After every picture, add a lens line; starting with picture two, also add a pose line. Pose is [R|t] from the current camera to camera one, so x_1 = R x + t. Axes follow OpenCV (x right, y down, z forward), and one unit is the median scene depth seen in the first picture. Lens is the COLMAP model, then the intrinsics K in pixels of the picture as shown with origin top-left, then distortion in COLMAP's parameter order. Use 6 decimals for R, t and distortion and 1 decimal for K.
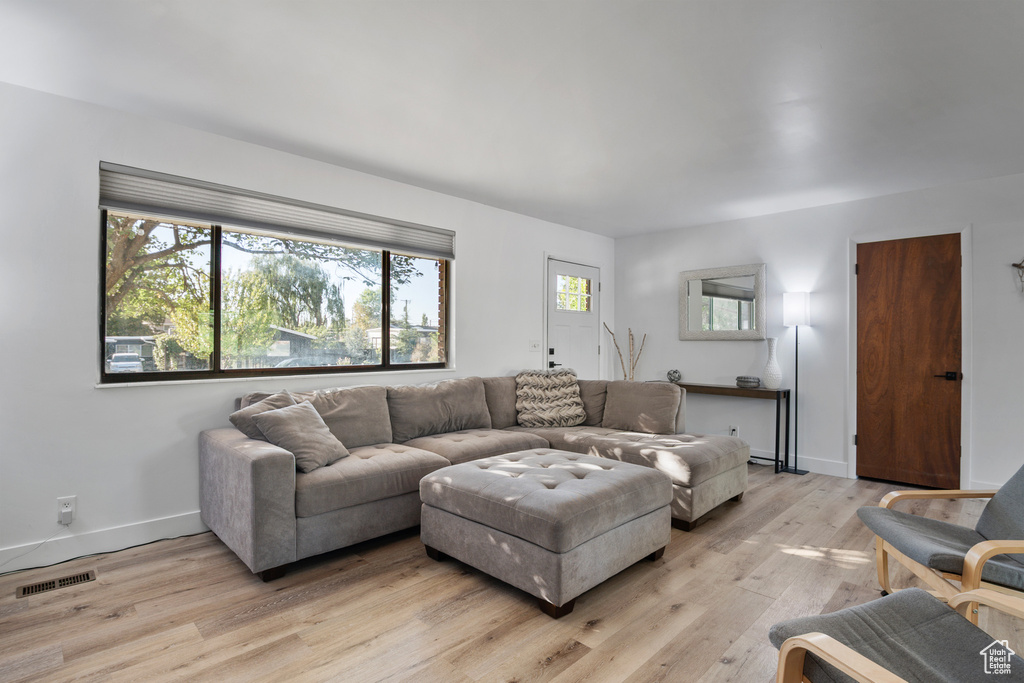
lens RADIAL K [[503.0, 0, 520.1], [0, 503.0, 336.7], [0, 0, 1]] dist [-0.017899, -0.003637]
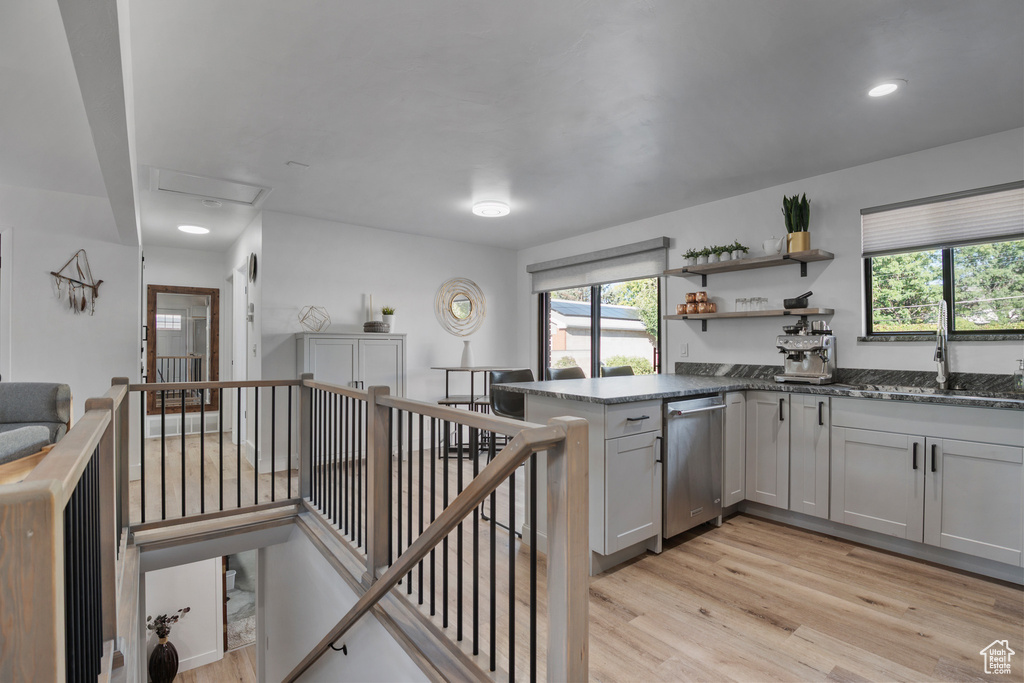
lens RADIAL K [[468.2, 0, 512.0], [0, 468.2, 344.3], [0, 0, 1]] dist [-0.019407, -0.006762]
pose [[0.121280, -0.006754, 0.992595, 0.108836], [-0.008213, 0.999936, 0.007807, -0.002918], [-0.992584, -0.009099, 0.121217, -0.127407]]
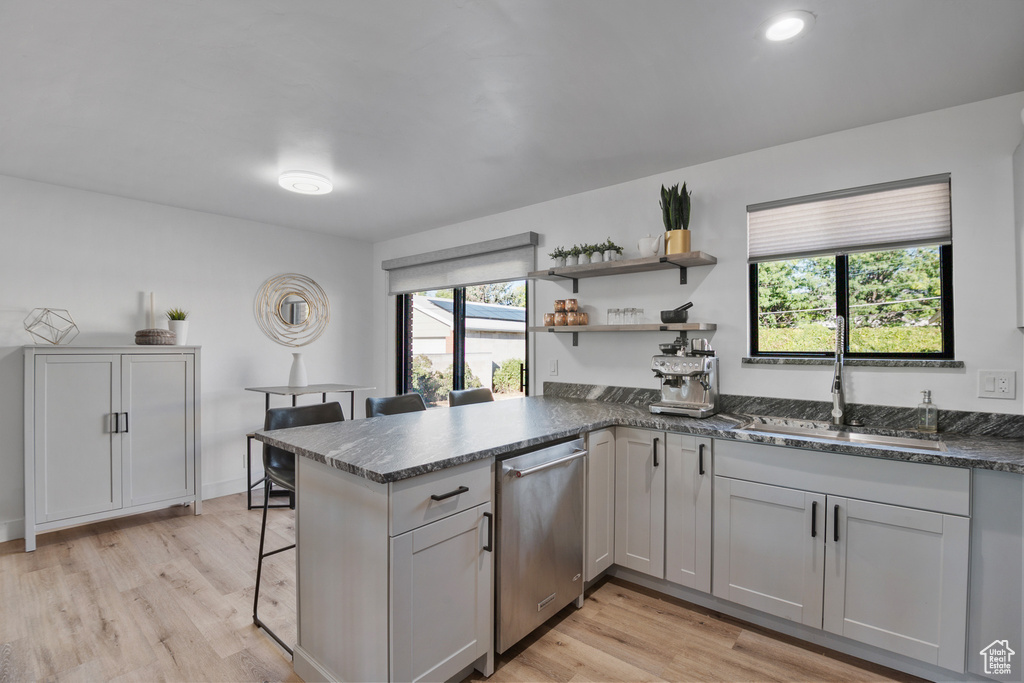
lens RADIAL K [[468.2, 0, 503.0], [0, 468.2, 343.3], [0, 0, 1]] dist [-0.019407, -0.006762]
pose [[-0.064939, -0.005248, 0.997875, 0.321699], [-0.012865, 0.999907, 0.004421, -0.033602], [-0.997806, -0.012550, -0.065000, -0.232336]]
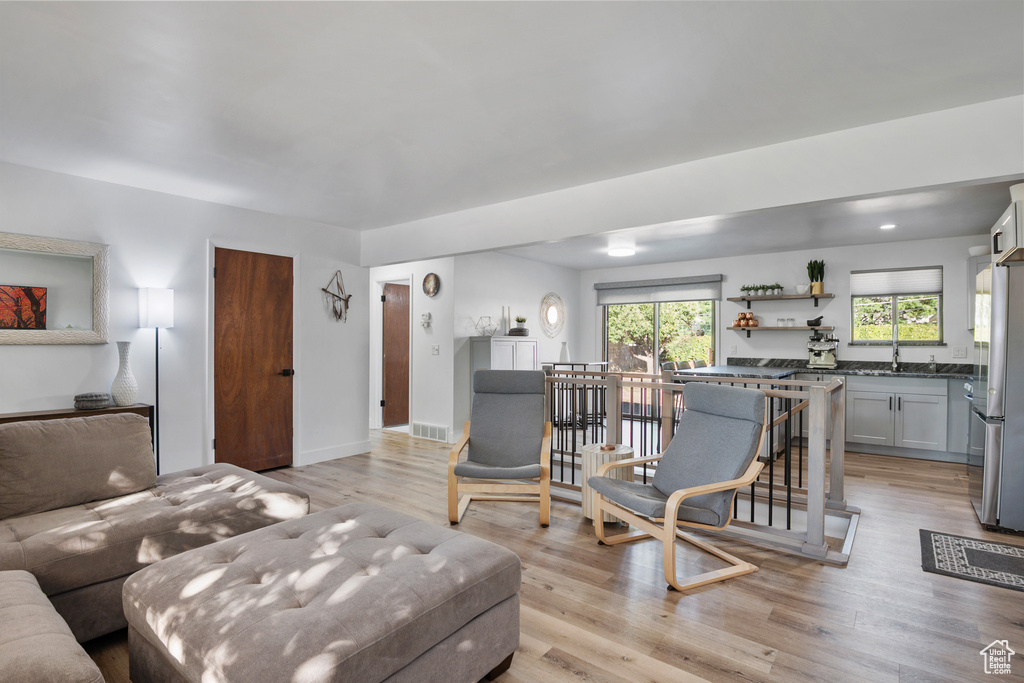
lens RADIAL K [[503.0, 0, 515.1], [0, 503.0, 343.9], [0, 0, 1]] dist [-0.017899, -0.003637]
pose [[-0.120005, -0.013929, 0.992676, -0.418925], [-0.014238, 0.999823, 0.012309, -0.015197], [-0.992671, -0.012657, -0.120182, 0.568966]]
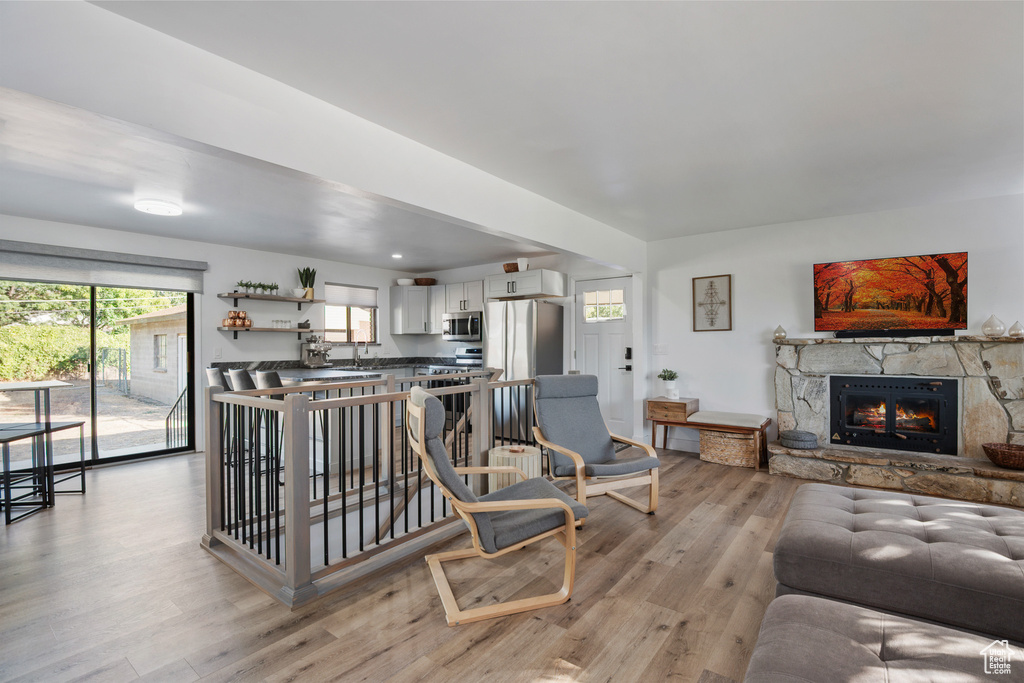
lens RADIAL K [[468.2, 0, 512.6], [0, 468.2, 344.1], [0, 0, 1]] dist [-0.019407, -0.006762]
pose [[-0.991880, -0.003062, -0.127144, 0.515215], [-0.002049, 0.999965, -0.008091, -0.001680], [0.127165, -0.007765, -0.991851, 1.088564]]
